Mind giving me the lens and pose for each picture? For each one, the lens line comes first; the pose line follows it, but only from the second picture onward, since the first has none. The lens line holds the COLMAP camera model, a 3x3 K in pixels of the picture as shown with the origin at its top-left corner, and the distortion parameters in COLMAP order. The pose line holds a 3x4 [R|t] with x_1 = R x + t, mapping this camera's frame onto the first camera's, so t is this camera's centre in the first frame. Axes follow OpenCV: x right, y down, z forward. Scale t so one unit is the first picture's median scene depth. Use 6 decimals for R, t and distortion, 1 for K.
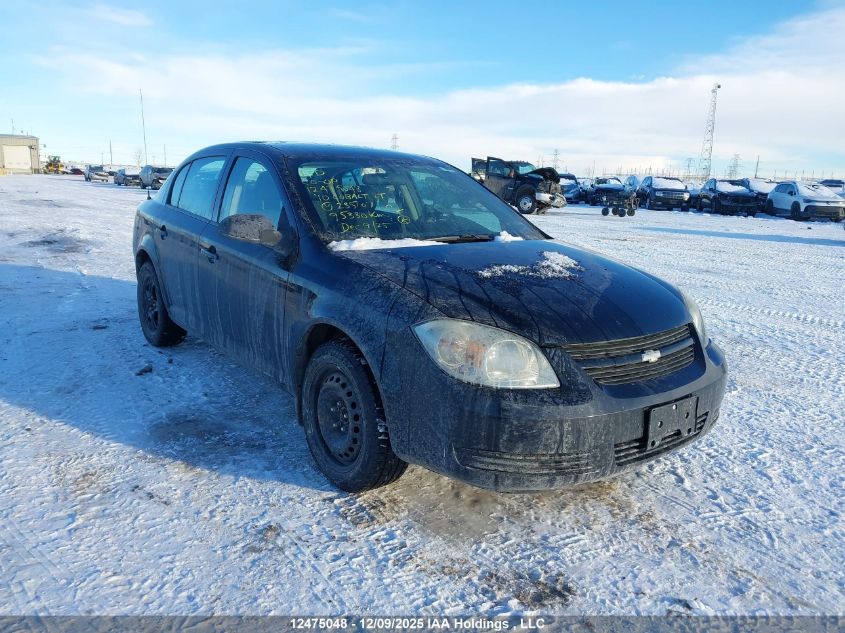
lens RADIAL K [[659.6, 0, 422.5], [0, 659.6, 316.5], [0, 0, 1]] dist [0.019593, -0.009466]
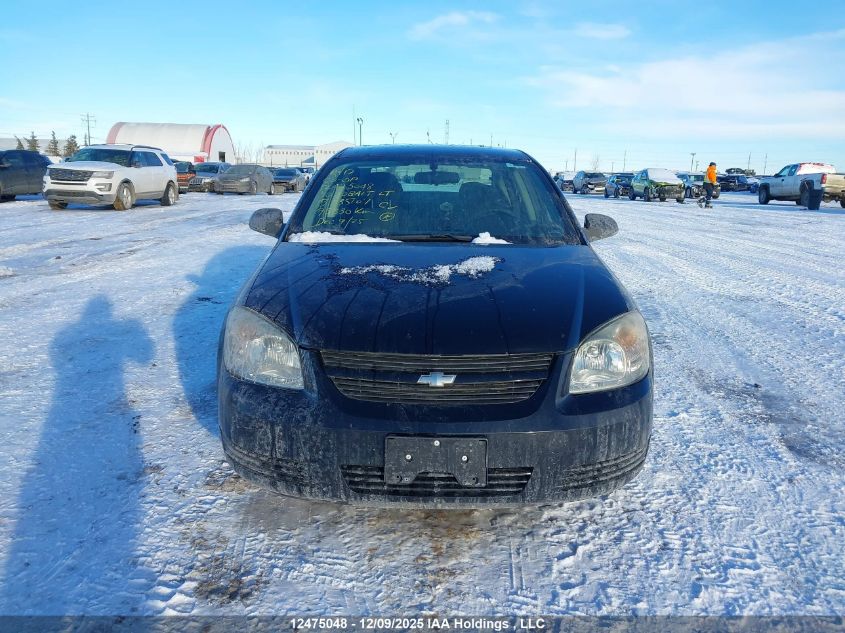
lens RADIAL K [[659.6, 0, 422.5], [0, 659.6, 316.5], [0, 0, 1]] dist [0.019593, -0.009466]
pose [[0.793616, 0.113396, -0.597758, 0.638931], [-0.117689, 0.992534, 0.032037, -0.035499], [0.596928, 0.044925, 0.801036, 0.241594]]
